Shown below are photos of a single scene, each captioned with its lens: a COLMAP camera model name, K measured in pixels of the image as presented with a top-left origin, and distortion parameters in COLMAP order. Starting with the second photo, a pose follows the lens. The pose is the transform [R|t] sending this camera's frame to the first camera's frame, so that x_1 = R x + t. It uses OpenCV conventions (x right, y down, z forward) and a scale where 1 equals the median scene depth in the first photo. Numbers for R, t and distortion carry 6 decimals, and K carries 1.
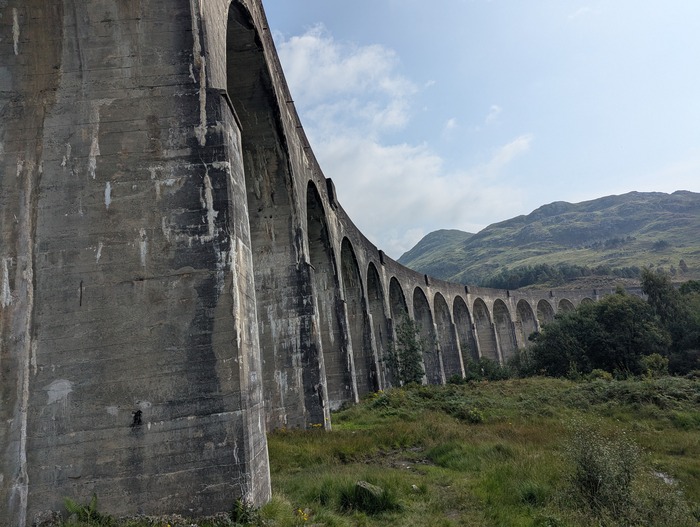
lens RADIAL K [[487.0, 0, 350.0], [0, 487.0, 263.5], [0, 0, 1]] dist [0.071742, -0.069324]
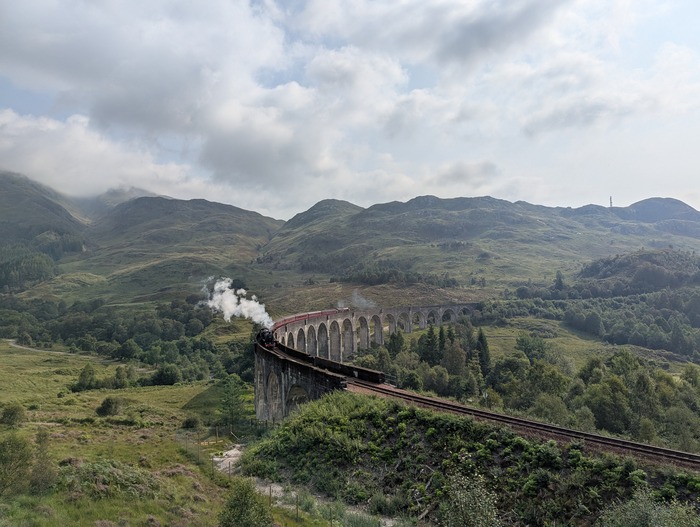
lens RADIAL K [[487.0, 0, 350.0], [0, 487.0, 263.5], [0, 0, 1]] dist [0.071742, -0.069324]
pose [[0.965889, 0.114531, 0.232253, -0.027657], [-0.141275, 0.984708, 0.101942, -0.077009], [-0.217026, -0.131276, 0.967298, -0.166173]]
